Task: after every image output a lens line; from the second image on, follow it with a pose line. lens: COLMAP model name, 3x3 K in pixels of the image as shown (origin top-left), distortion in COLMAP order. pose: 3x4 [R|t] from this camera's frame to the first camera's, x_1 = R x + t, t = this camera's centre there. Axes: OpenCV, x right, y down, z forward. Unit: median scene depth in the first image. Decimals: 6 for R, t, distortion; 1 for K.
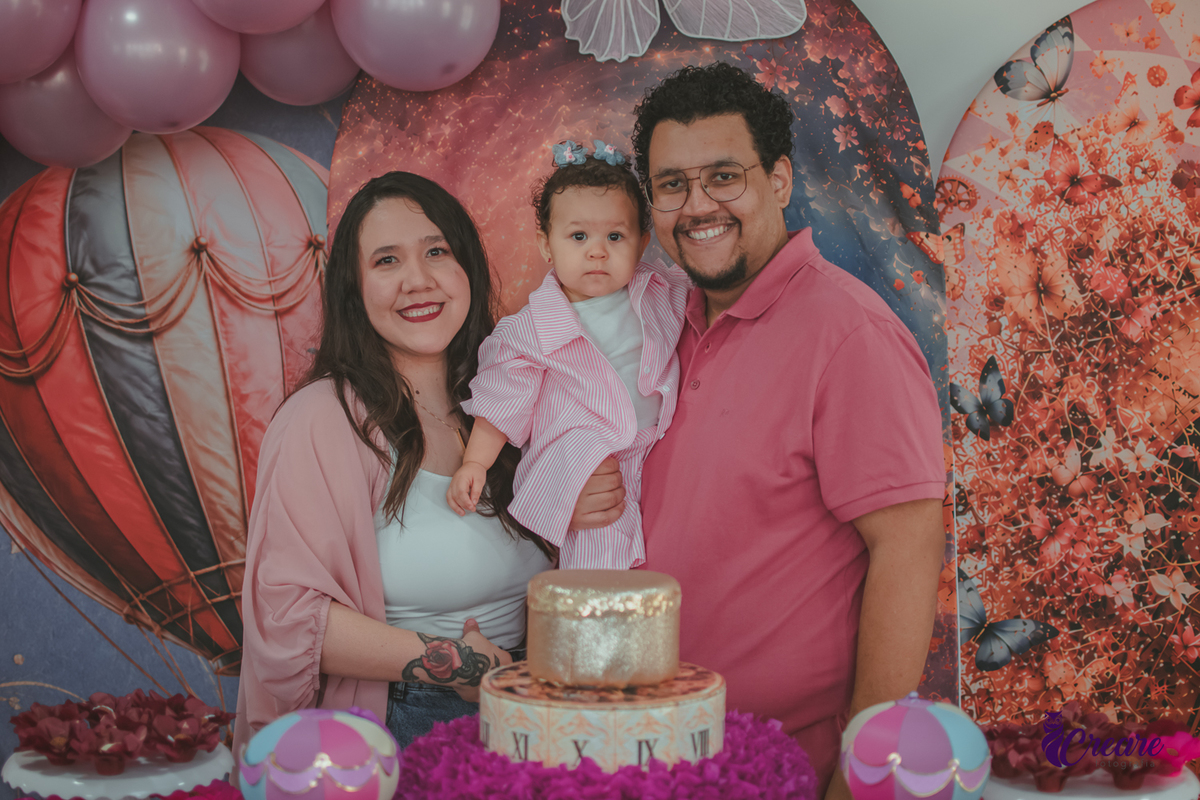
lens RADIAL K [[1826.9, 0, 596.4], [0, 1826.9, 367.4], [0, 0, 1]] dist [-0.183424, 0.198309]
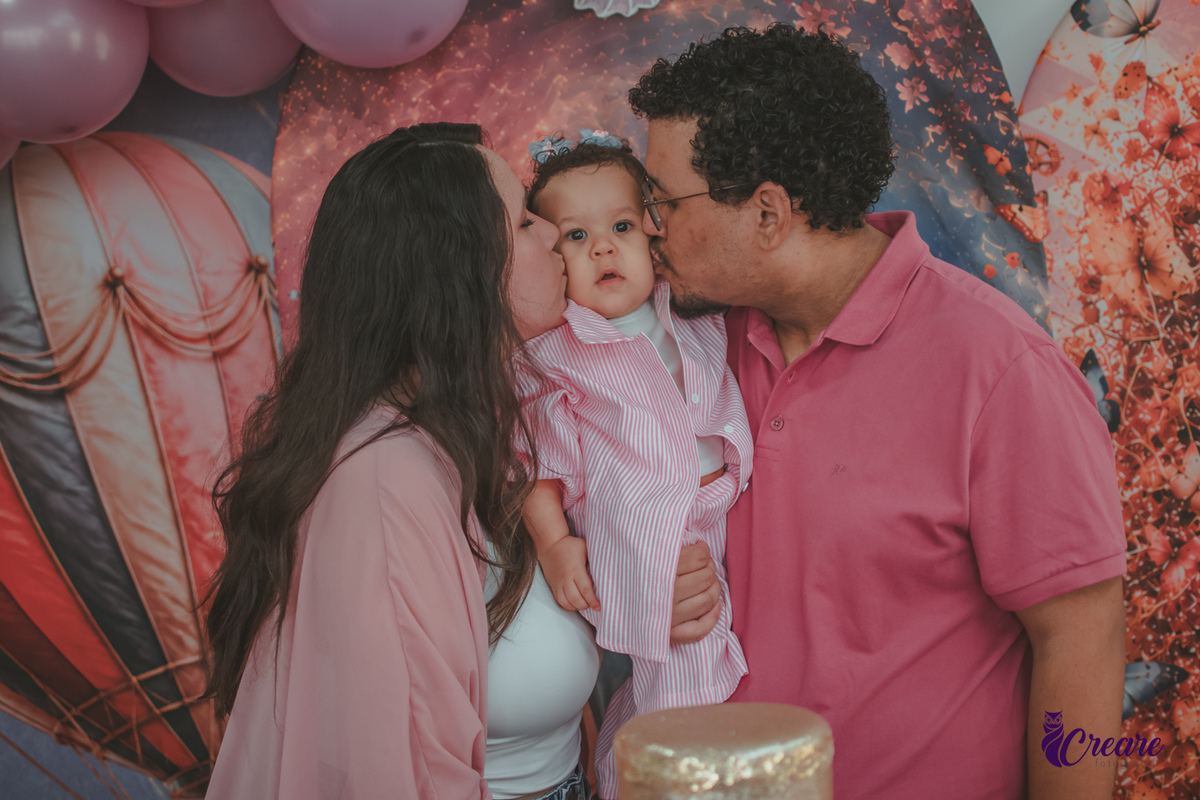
lens RADIAL K [[1826.9, 0, 596.4], [0, 1826.9, 367.4], [0, 0, 1]] dist [-0.183424, 0.198309]
pose [[0.996924, -0.068301, 0.038442, -0.038385], [0.068080, 0.997655, 0.007038, -0.018991], [-0.038833, -0.004399, 0.999236, 0.186728]]
